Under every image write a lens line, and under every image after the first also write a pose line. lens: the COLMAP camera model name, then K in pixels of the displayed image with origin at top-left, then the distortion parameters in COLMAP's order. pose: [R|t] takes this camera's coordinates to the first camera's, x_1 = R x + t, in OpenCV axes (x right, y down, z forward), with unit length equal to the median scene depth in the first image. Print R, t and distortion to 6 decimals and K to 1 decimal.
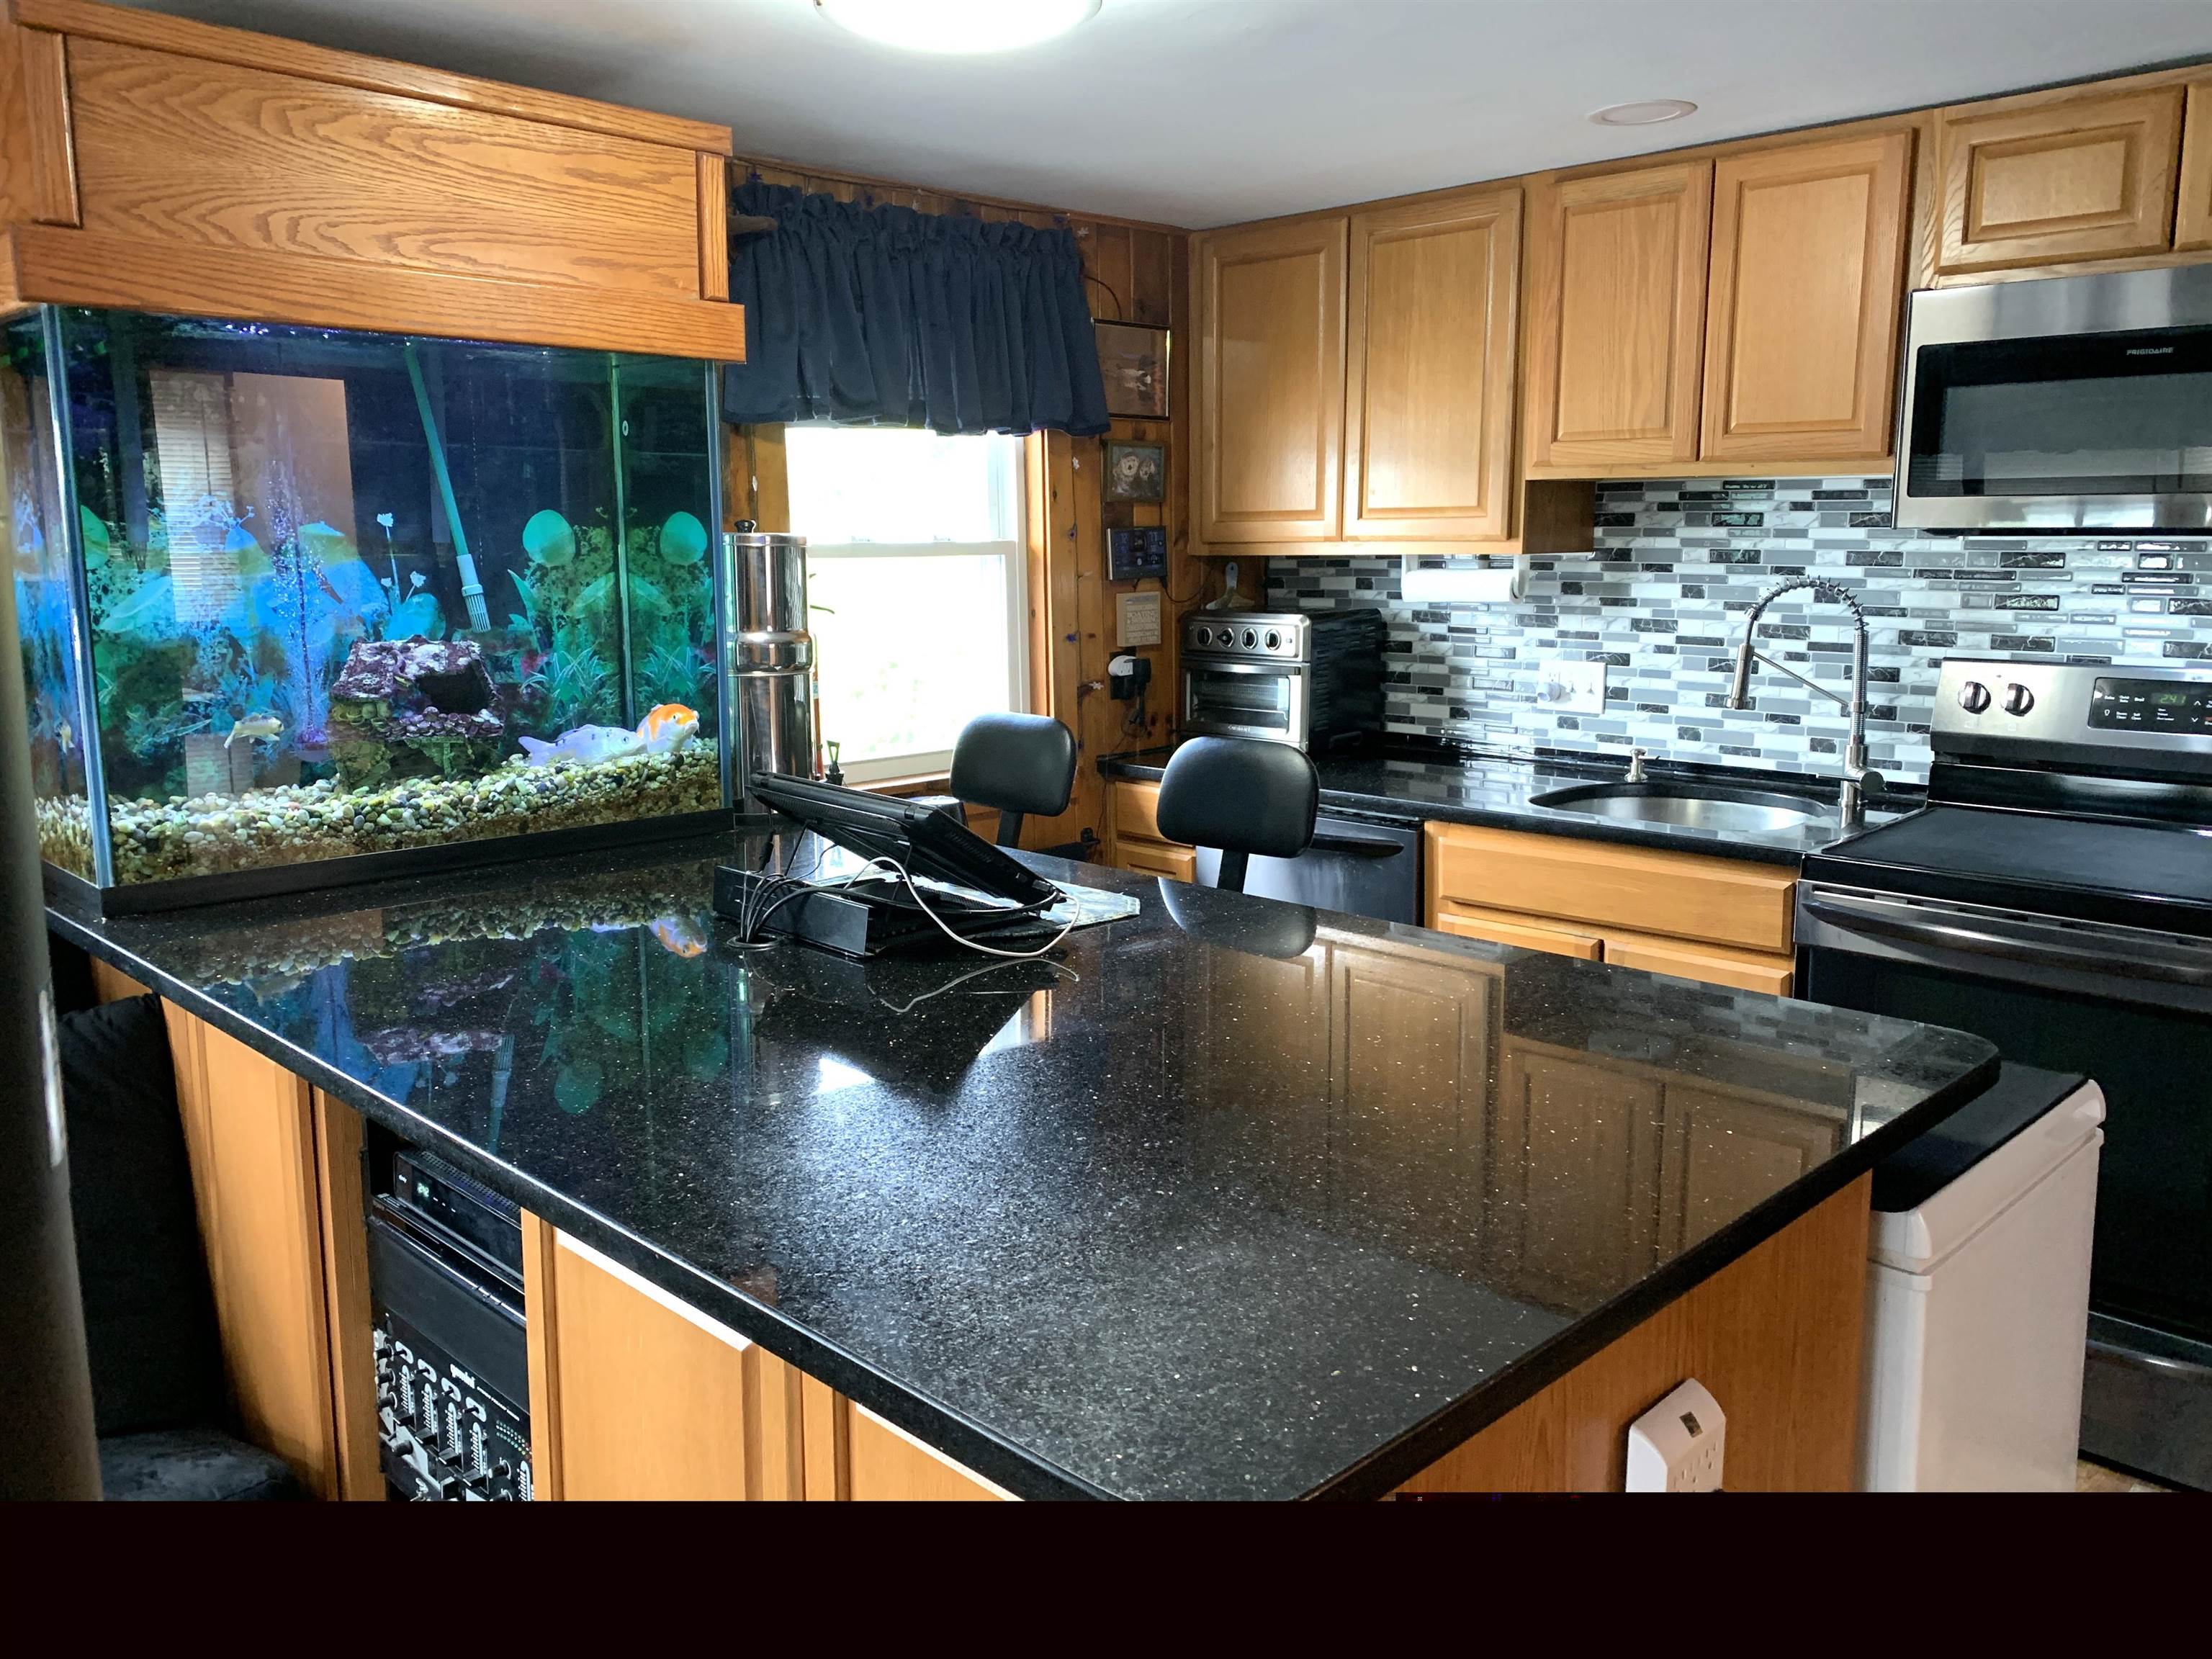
lens RADIAL K [[1683.8, 0, 1104.6], [0, 1683.8, 812.2], [0, 0, 1]] dist [0.038170, -0.045596]
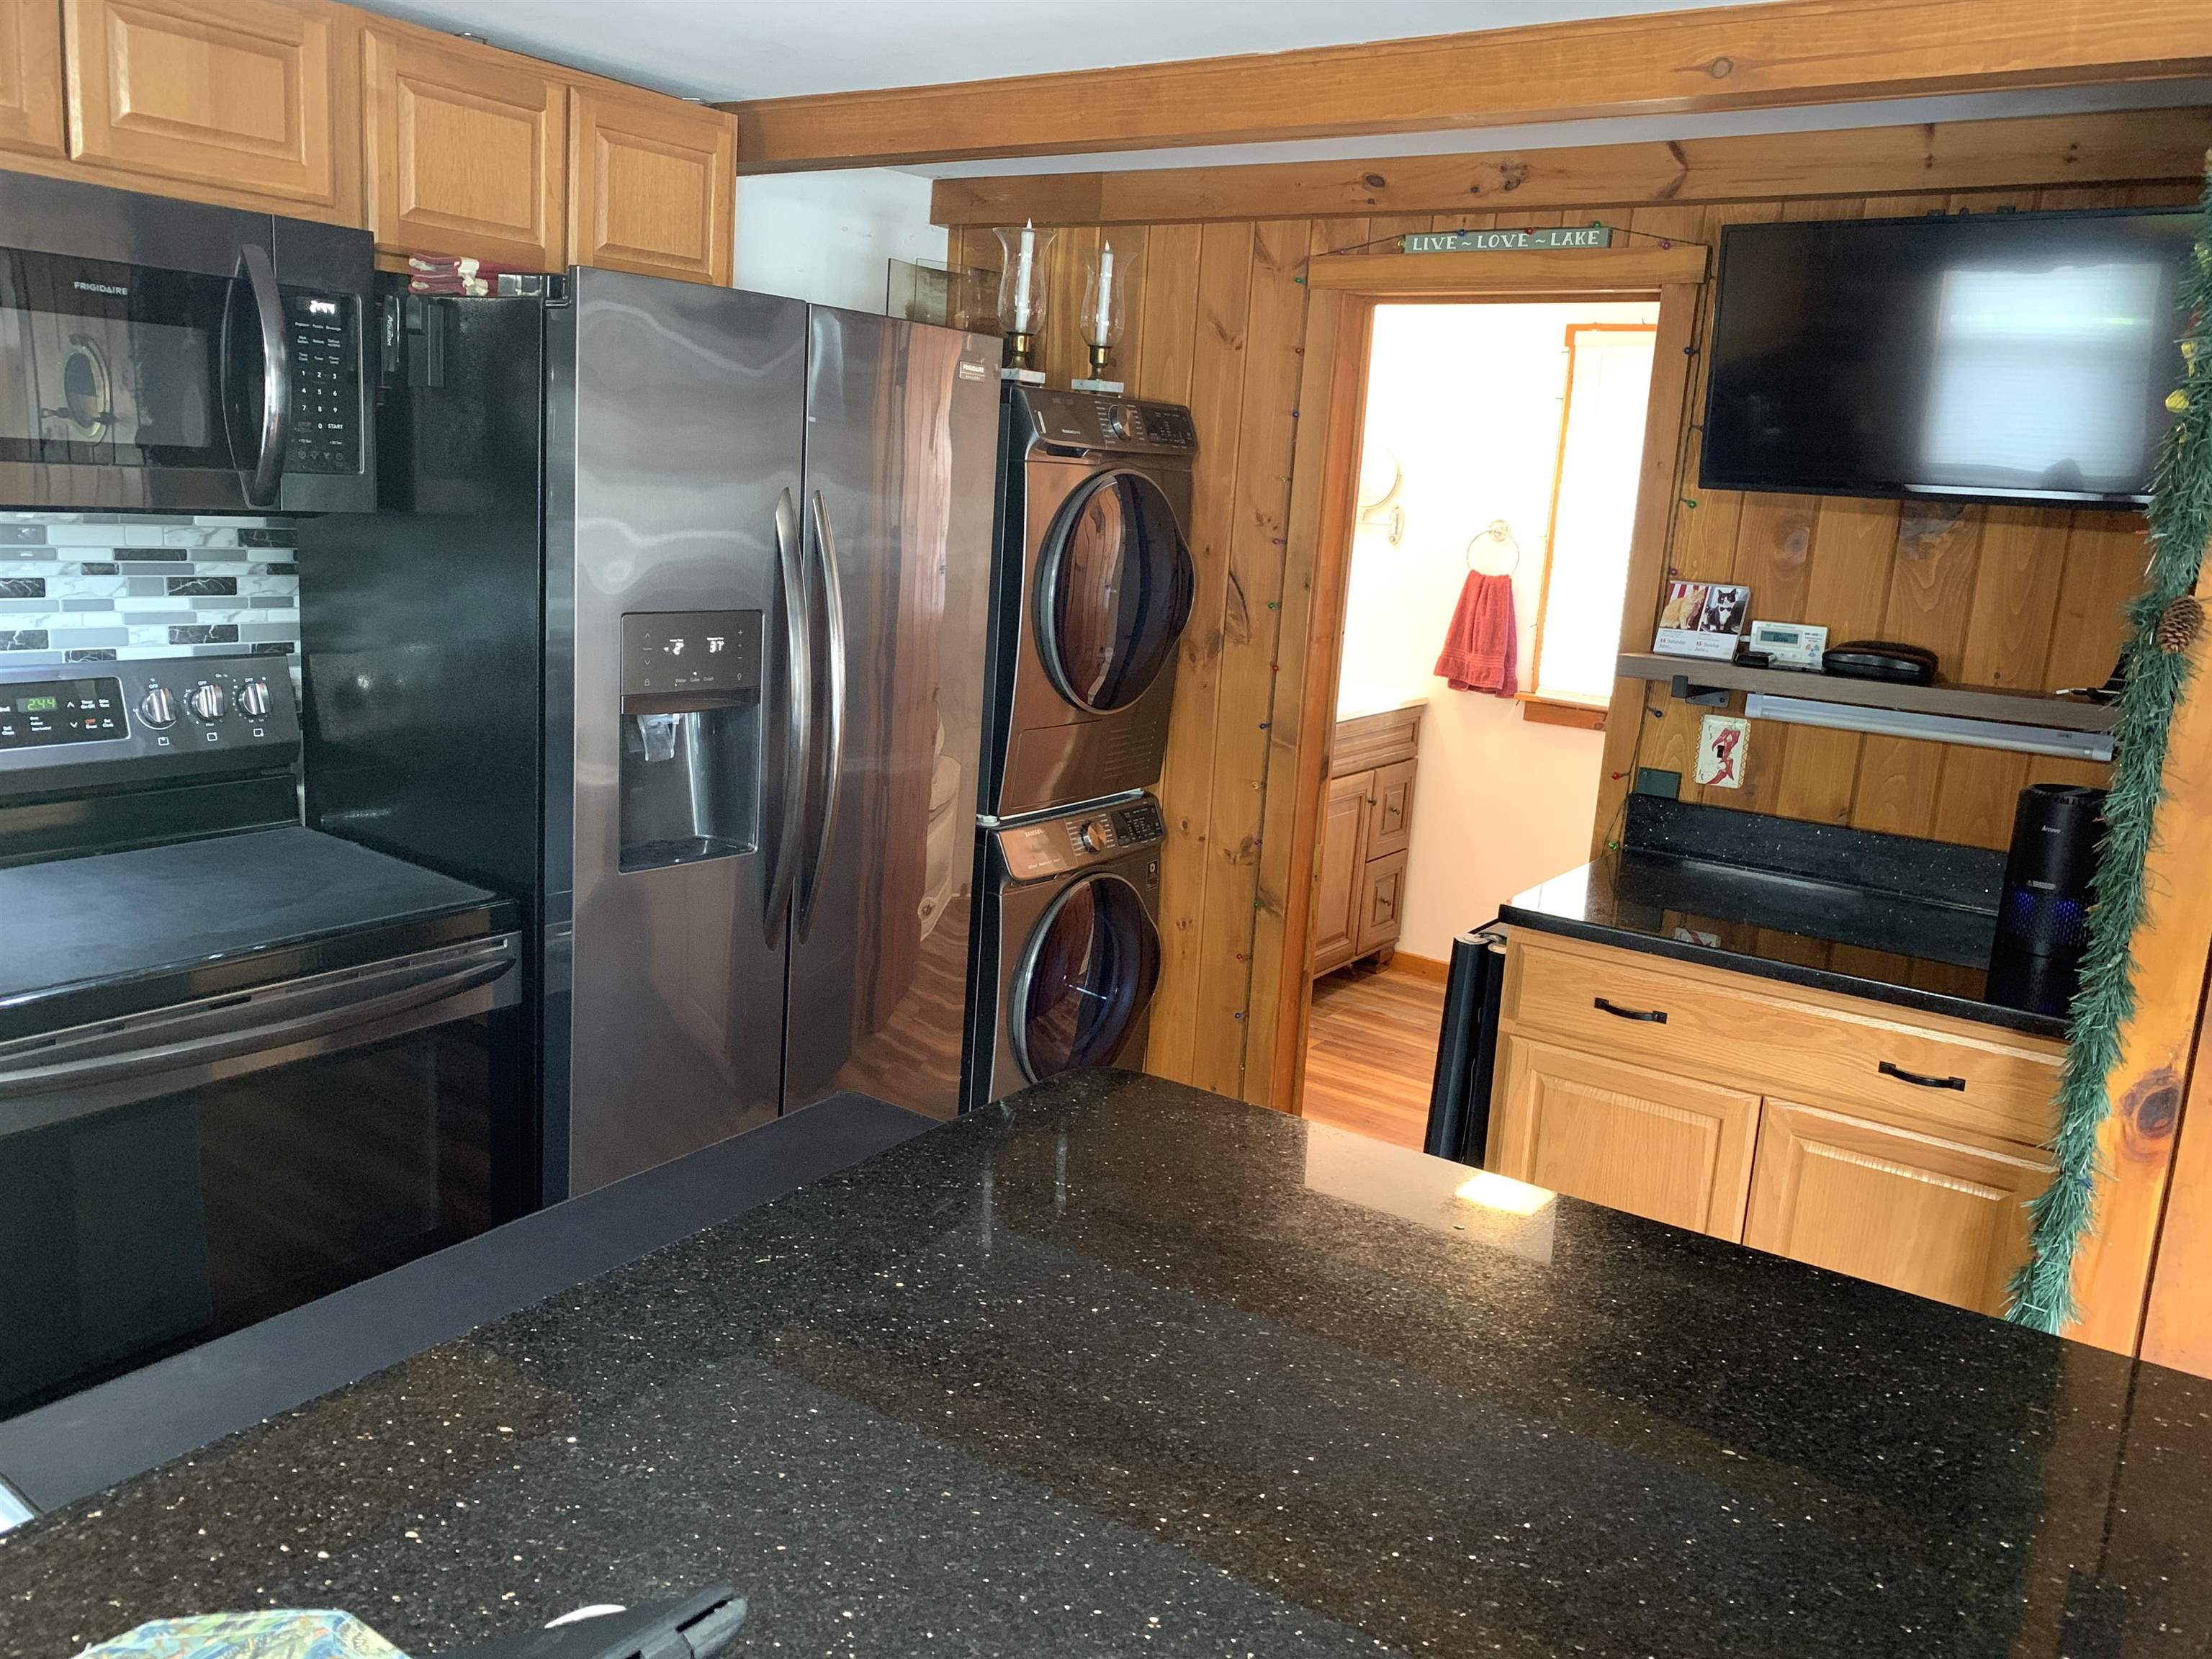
lens RADIAL K [[1683.8, 0, 1098.1], [0, 1683.8, 826.7], [0, 0, 1]] dist [0.038170, -0.045596]
pose [[-0.166801, -0.207885, 0.963826, -0.262679], [0.102768, 0.968531, 0.226685, -0.140577], [-0.980620, 0.136862, -0.140188, 0.607362]]
